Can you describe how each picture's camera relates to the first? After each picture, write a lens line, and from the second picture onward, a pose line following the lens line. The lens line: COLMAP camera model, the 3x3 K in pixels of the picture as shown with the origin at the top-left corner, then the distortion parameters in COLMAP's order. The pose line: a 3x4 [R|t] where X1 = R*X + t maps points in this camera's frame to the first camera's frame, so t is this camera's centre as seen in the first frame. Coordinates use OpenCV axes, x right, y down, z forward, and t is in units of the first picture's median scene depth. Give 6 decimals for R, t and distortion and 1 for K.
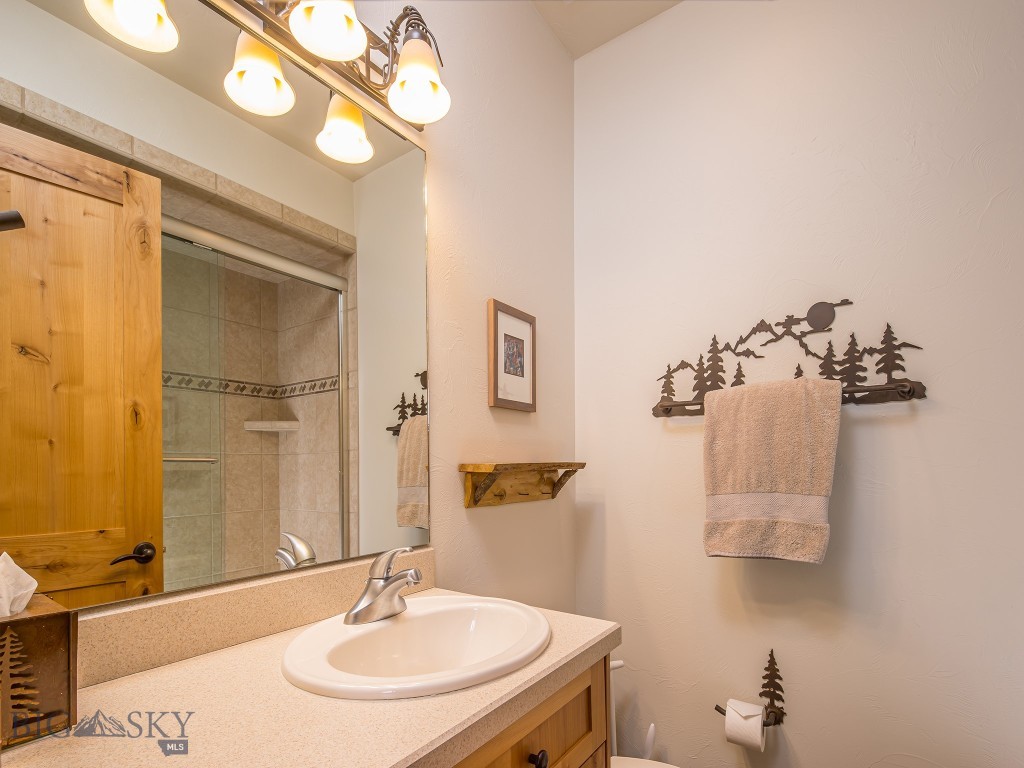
lens RADIAL K [[500.6, 0, 511.8], [0, 500.6, 381.7], [0, 0, 1]] dist [-0.000571, -0.001055]
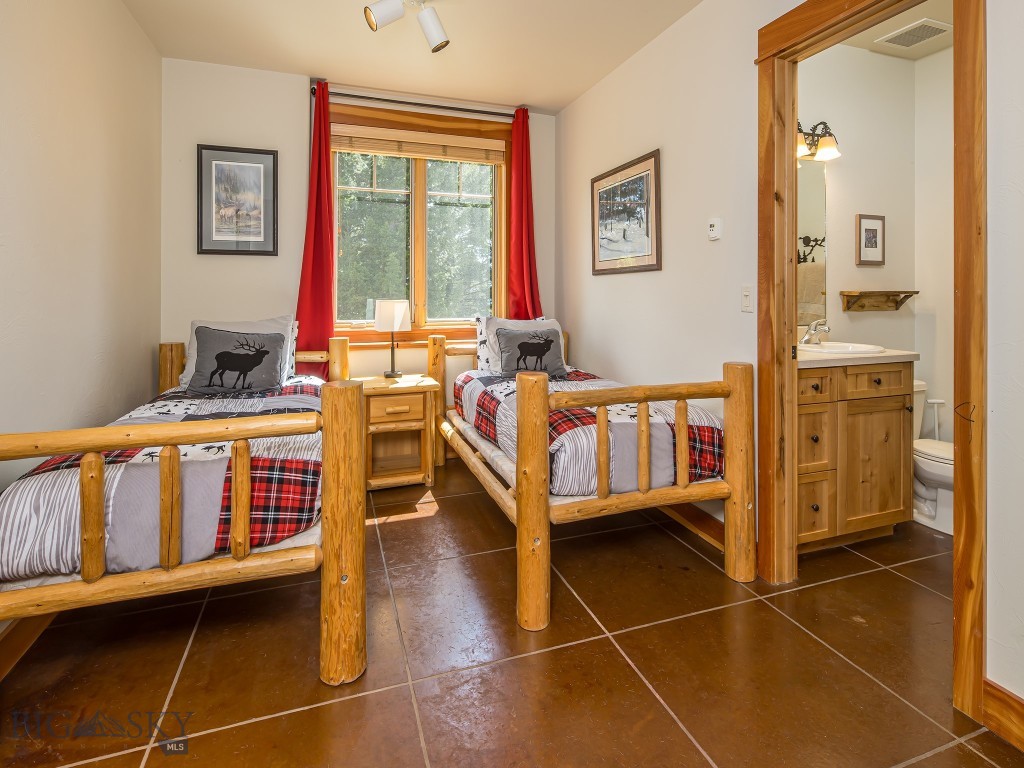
lens RADIAL K [[500.6, 0, 496.8], [0, 500.6, 285.8], [0, 0, 1]] dist [-0.000571, -0.001055]
pose [[0.803062, 0.005199, -0.595873, -0.003818], [0.091346, 0.987069, 0.131720, -0.259218], [0.588853, -0.160210, 0.792203, -1.467103]]
